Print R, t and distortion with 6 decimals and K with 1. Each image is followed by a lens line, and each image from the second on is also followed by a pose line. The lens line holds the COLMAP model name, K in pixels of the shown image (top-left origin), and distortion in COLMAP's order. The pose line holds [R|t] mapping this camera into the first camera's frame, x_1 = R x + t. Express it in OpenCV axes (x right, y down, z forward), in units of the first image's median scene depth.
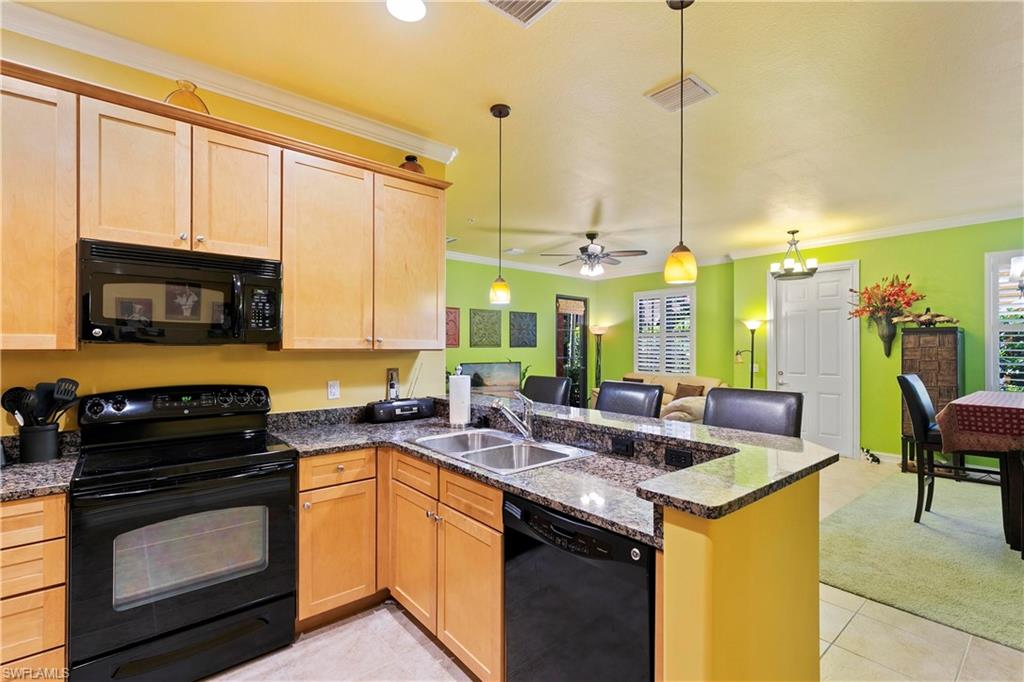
lens RADIAL K [[459.6, 0, 511.7], [0, 459.6, 344.9], [0, 0, 1]] dist [0.008302, -0.001494]
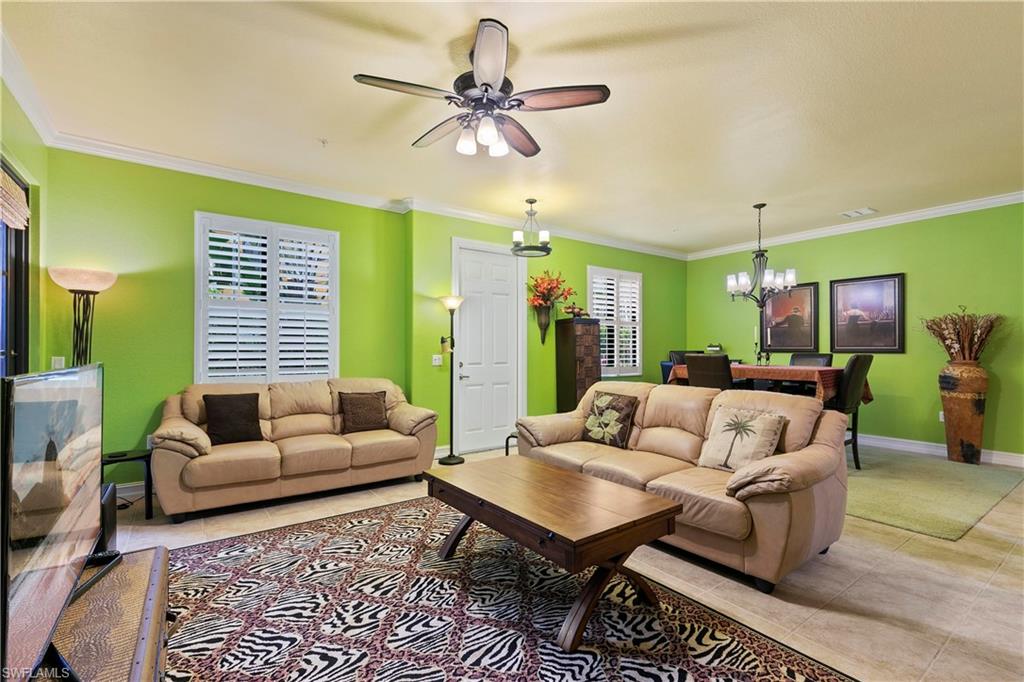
lens RADIAL K [[459.6, 0, 510.6], [0, 459.6, 343.4], [0, 0, 1]] dist [0.008302, -0.001494]
pose [[0.071677, 0.010670, 0.997371, -0.481701], [-0.005487, 0.999932, -0.010303, 0.063933], [-0.997413, -0.004734, 0.071731, 1.778830]]
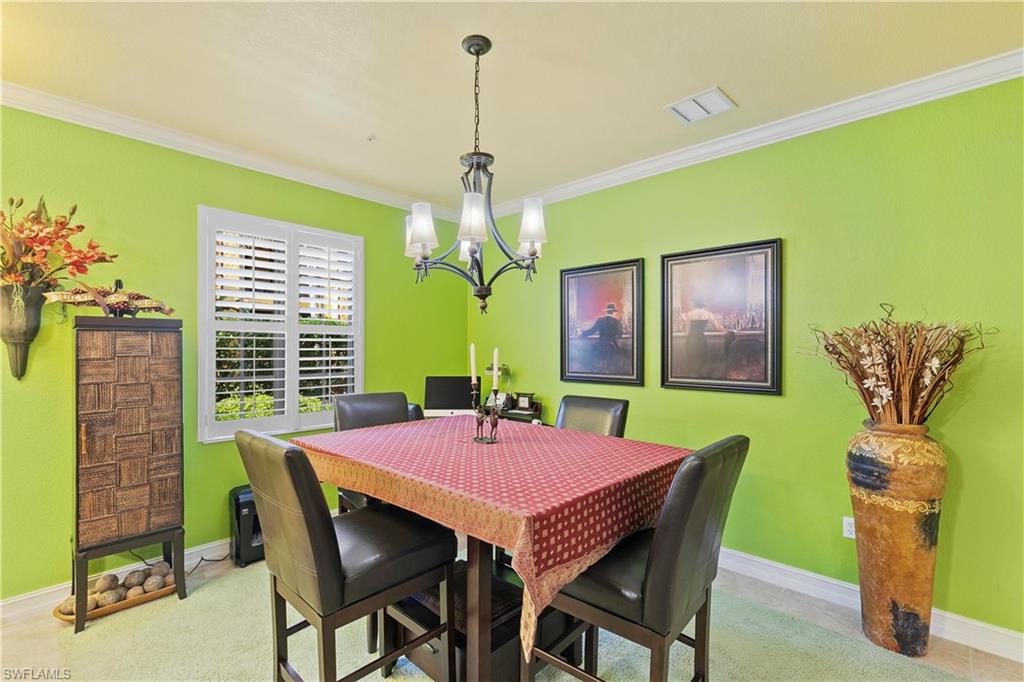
lens RADIAL K [[459.6, 0, 510.4], [0, 459.6, 345.0], [0, 0, 1]] dist [0.008302, -0.001494]
pose [[-0.122707, 0.002946, 0.992439, 0.558417], [-0.008584, 0.999955, -0.004029, -0.015999], [-0.992406, -0.009014, -0.122676, 1.040799]]
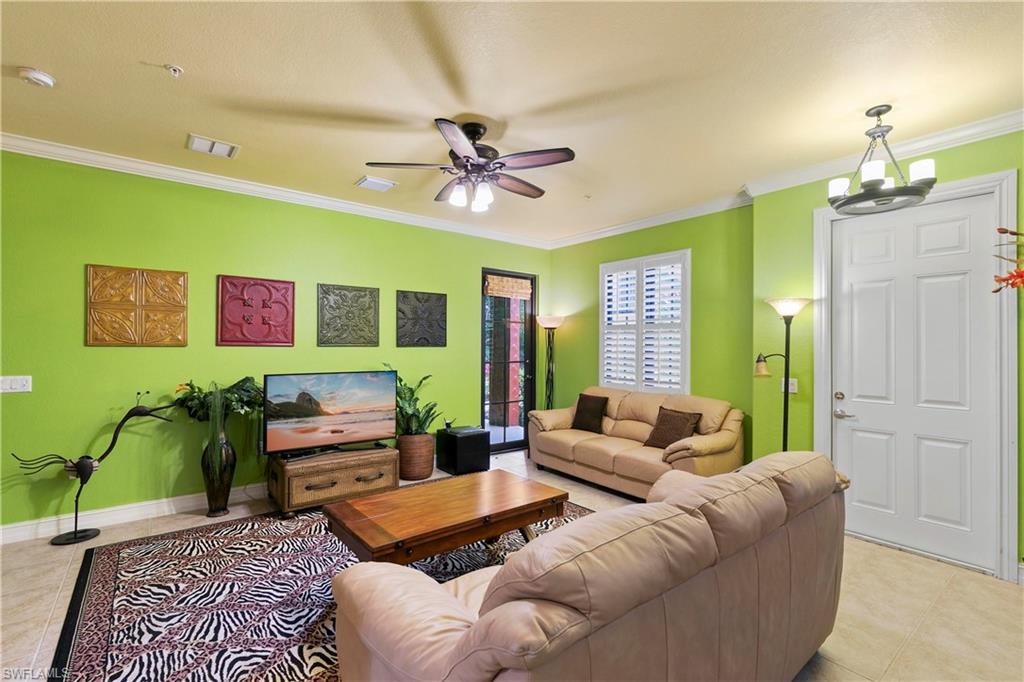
lens RADIAL K [[459.6, 0, 513.4], [0, 459.6, 343.4], [0, 0, 1]] dist [0.008302, -0.001494]
pose [[0.999543, 0.003437, -0.030042, 0.443397], [-0.003484, 0.999993, -0.001501, 0.002233], [0.030037, 0.001605, 0.999548, 0.920009]]
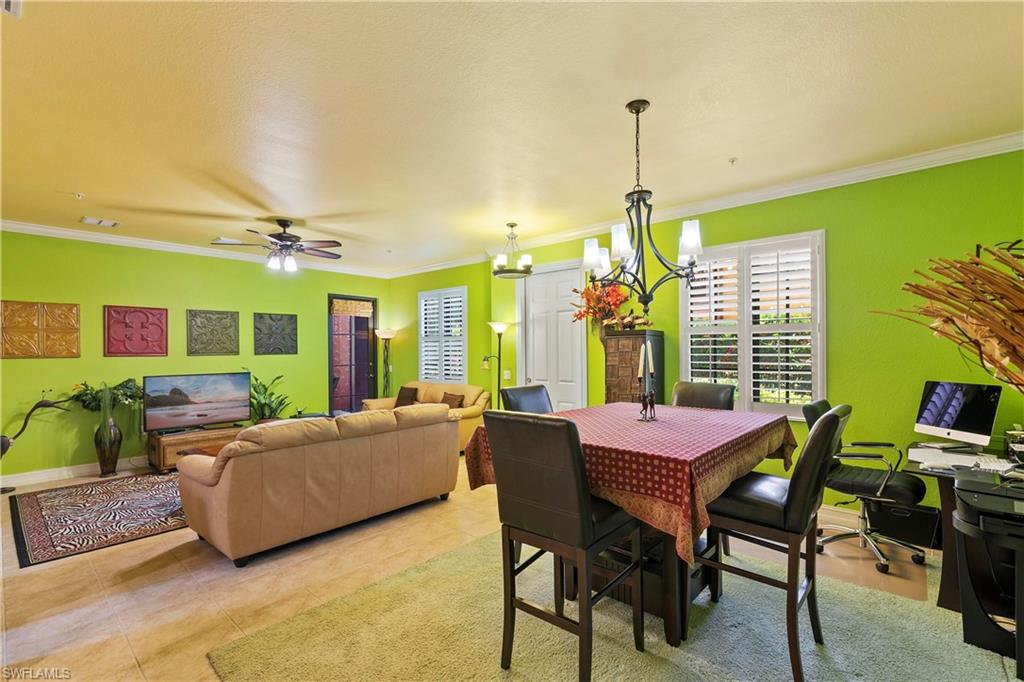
lens RADIAL K [[459.6, 0, 513.4], [0, 459.6, 349.8], [0, 0, 1]] dist [0.008302, -0.001494]
pose [[0.989552, -0.010734, 0.143774, 0.877518], [0.010020, 0.999934, 0.005691, -0.010771], [-0.143826, -0.004191, 0.989594, 0.198802]]
